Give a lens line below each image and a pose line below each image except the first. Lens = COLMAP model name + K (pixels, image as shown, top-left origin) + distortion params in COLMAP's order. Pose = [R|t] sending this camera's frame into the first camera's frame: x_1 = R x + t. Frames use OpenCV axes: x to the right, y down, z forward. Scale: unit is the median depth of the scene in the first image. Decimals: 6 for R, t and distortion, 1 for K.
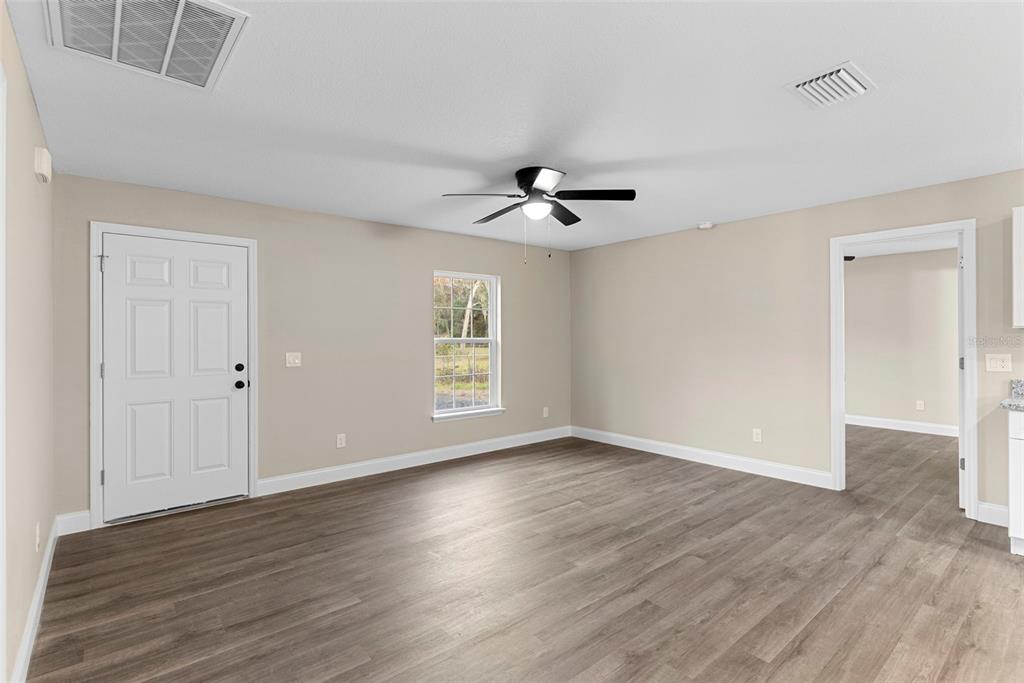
lens RADIAL K [[487.5, 0, 472.8], [0, 487.5, 334.9], [0, 0, 1]] dist [-0.001732, 0.001687]
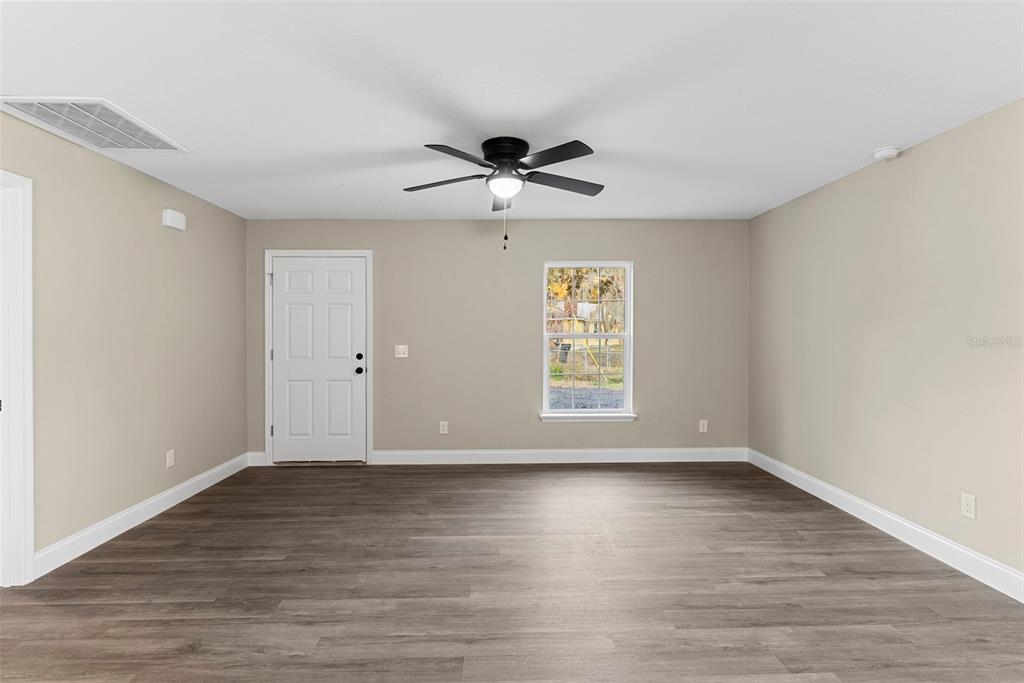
lens RADIAL K [[487.5, 0, 507.1], [0, 487.5, 335.4], [0, 0, 1]] dist [-0.001732, 0.001687]
pose [[0.798769, 0.007166, -0.601595, 0.552078], [0.000024, 0.999929, 0.011943, -0.000552], [0.601638, -0.009554, 0.798712, 0.246798]]
